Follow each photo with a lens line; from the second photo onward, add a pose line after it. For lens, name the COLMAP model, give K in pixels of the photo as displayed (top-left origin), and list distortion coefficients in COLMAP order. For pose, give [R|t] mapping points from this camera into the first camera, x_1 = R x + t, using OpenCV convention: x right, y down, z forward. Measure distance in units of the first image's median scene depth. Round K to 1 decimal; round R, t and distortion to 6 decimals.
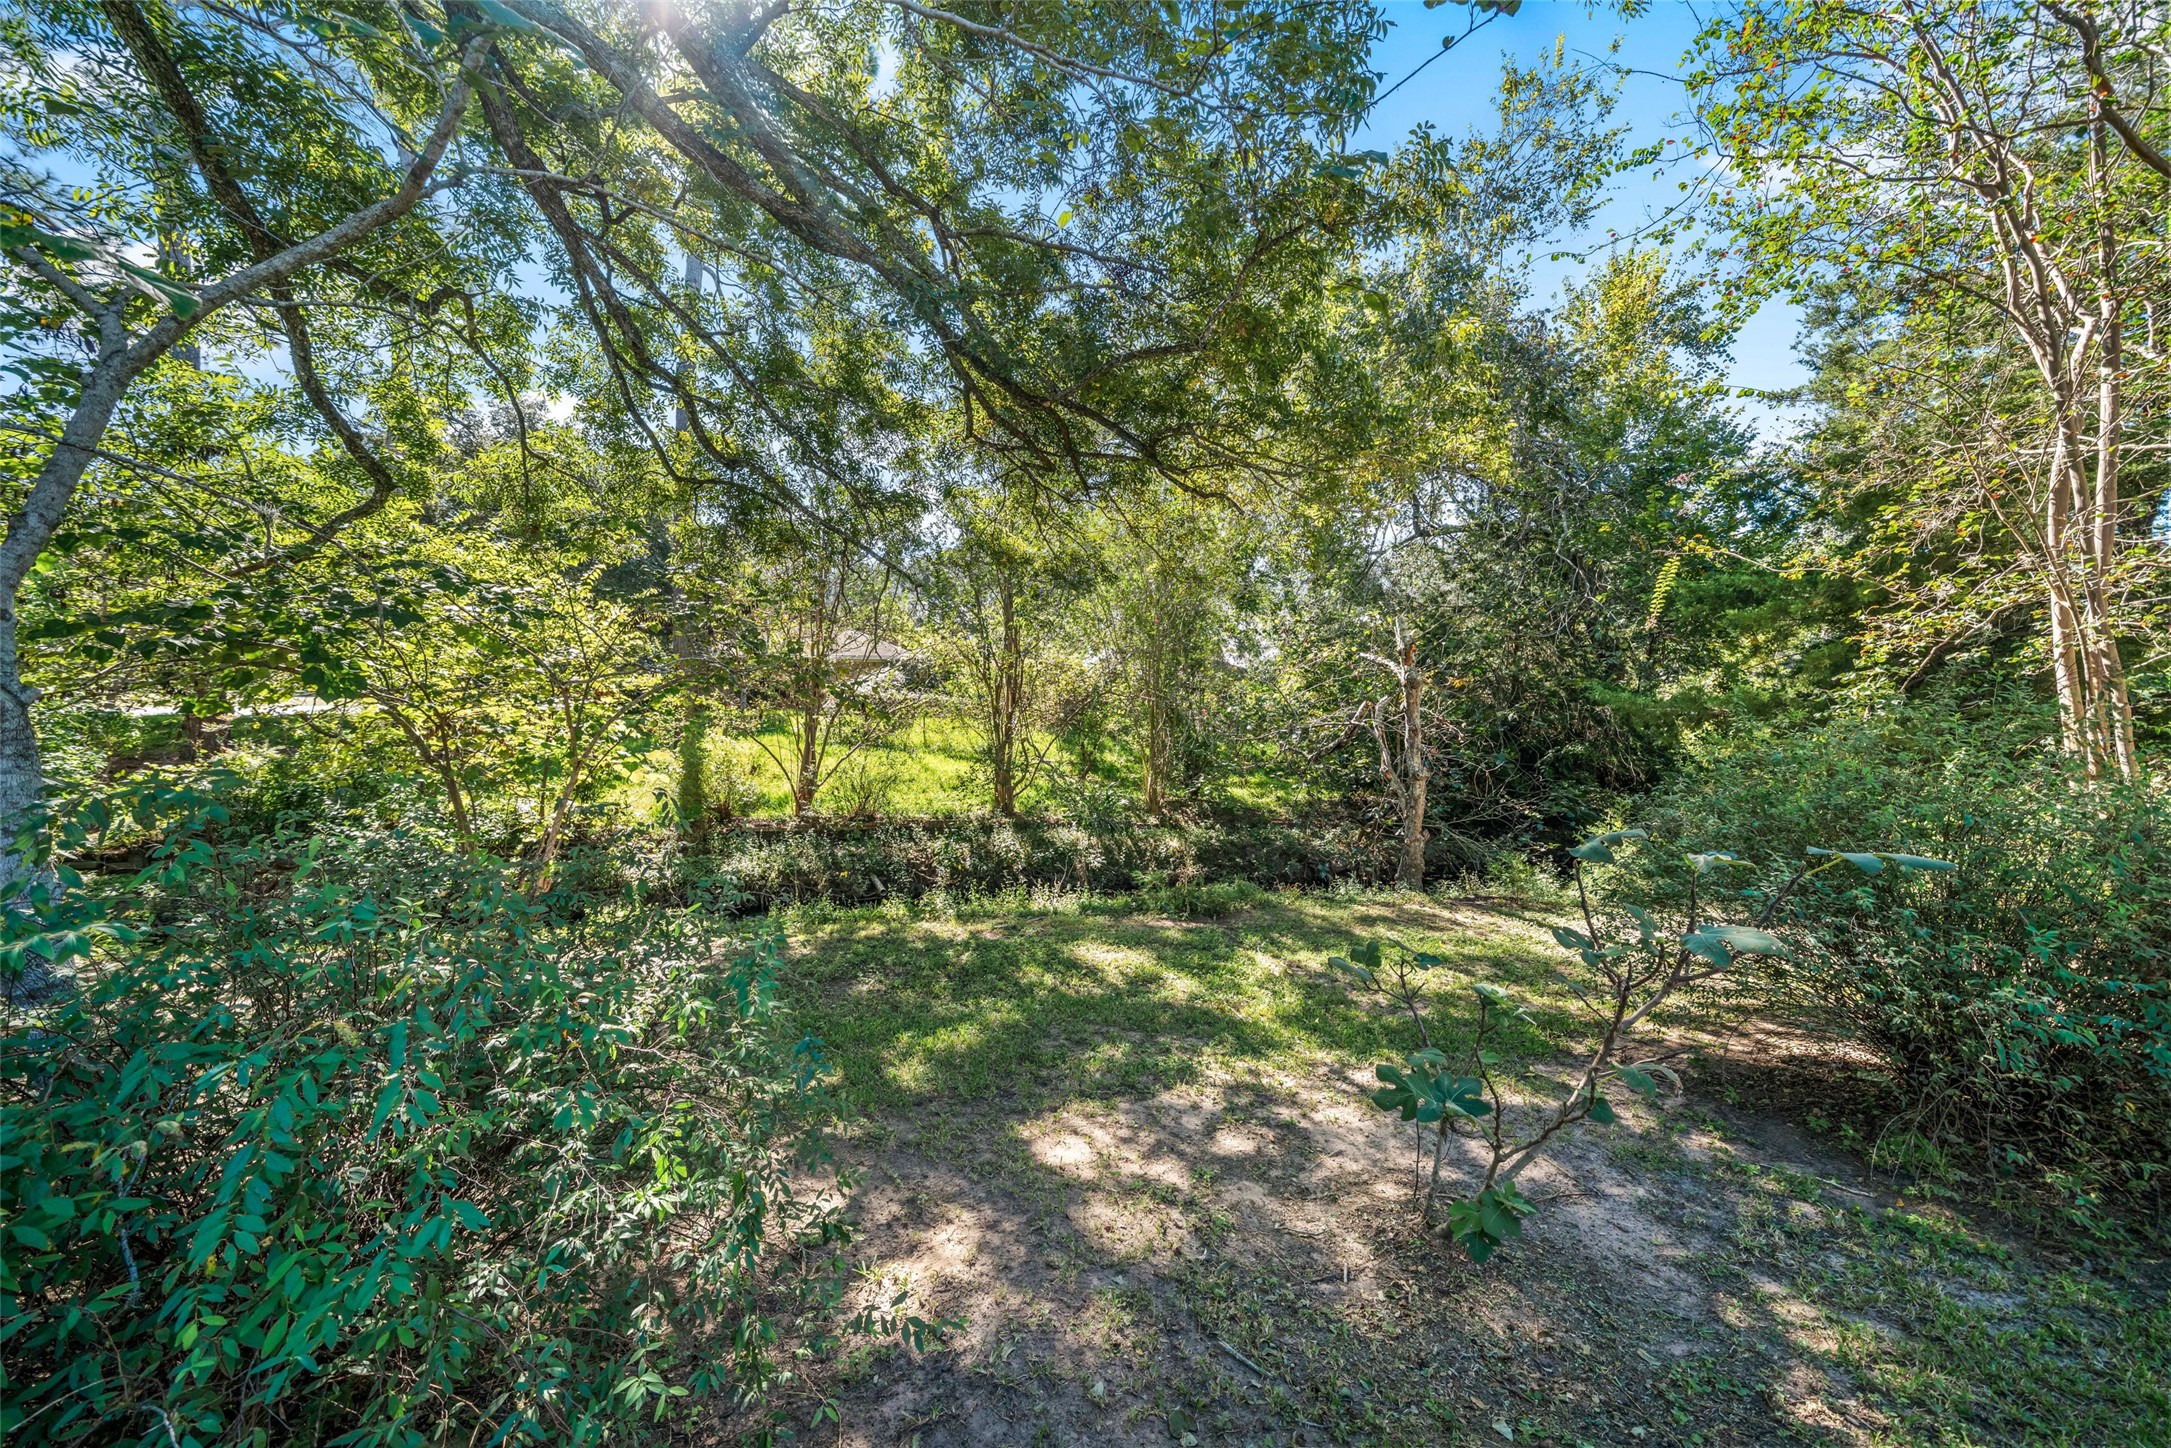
lens RADIAL K [[742.9, 0, 1084.9], [0, 742.9, 723.6], [0, 0, 1]] dist [-0.008462, 0.000711]
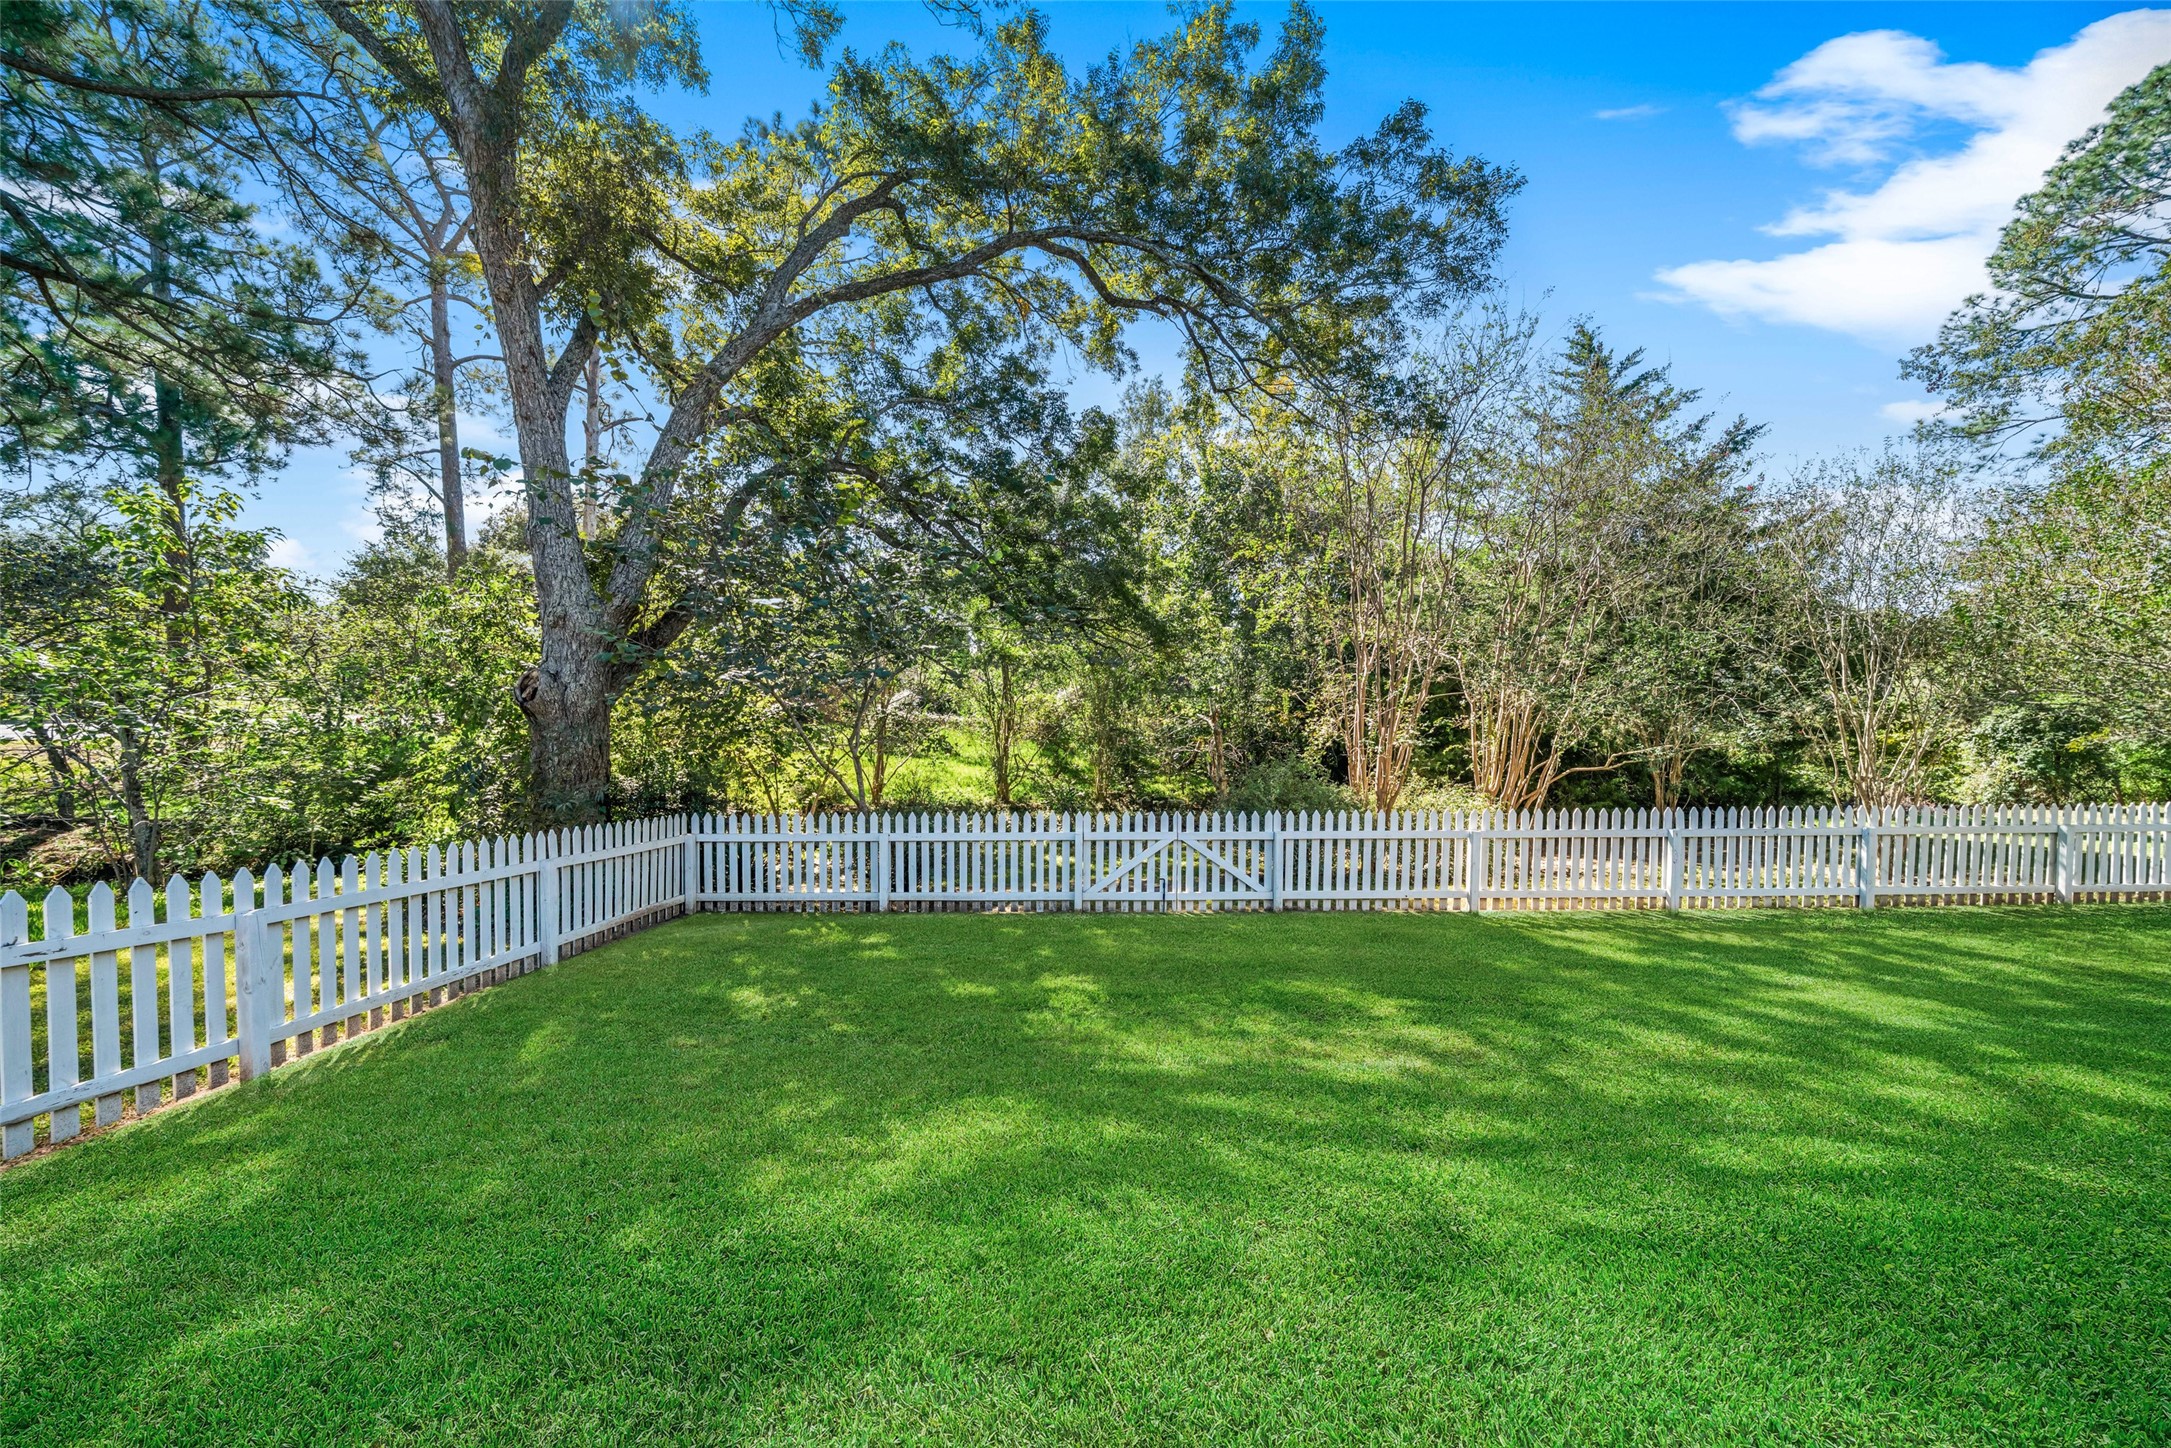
lens RADIAL K [[742.9, 0, 1087.3], [0, 742.9, 726.1], [0, 0, 1]] dist [-0.008462, 0.000711]
pose [[0.999737, 0.004197, 0.022535, 0.032866], [-0.004568, 0.999854, 0.016470, -0.063947], [-0.022463, -0.016568, 0.999610, -0.563427]]
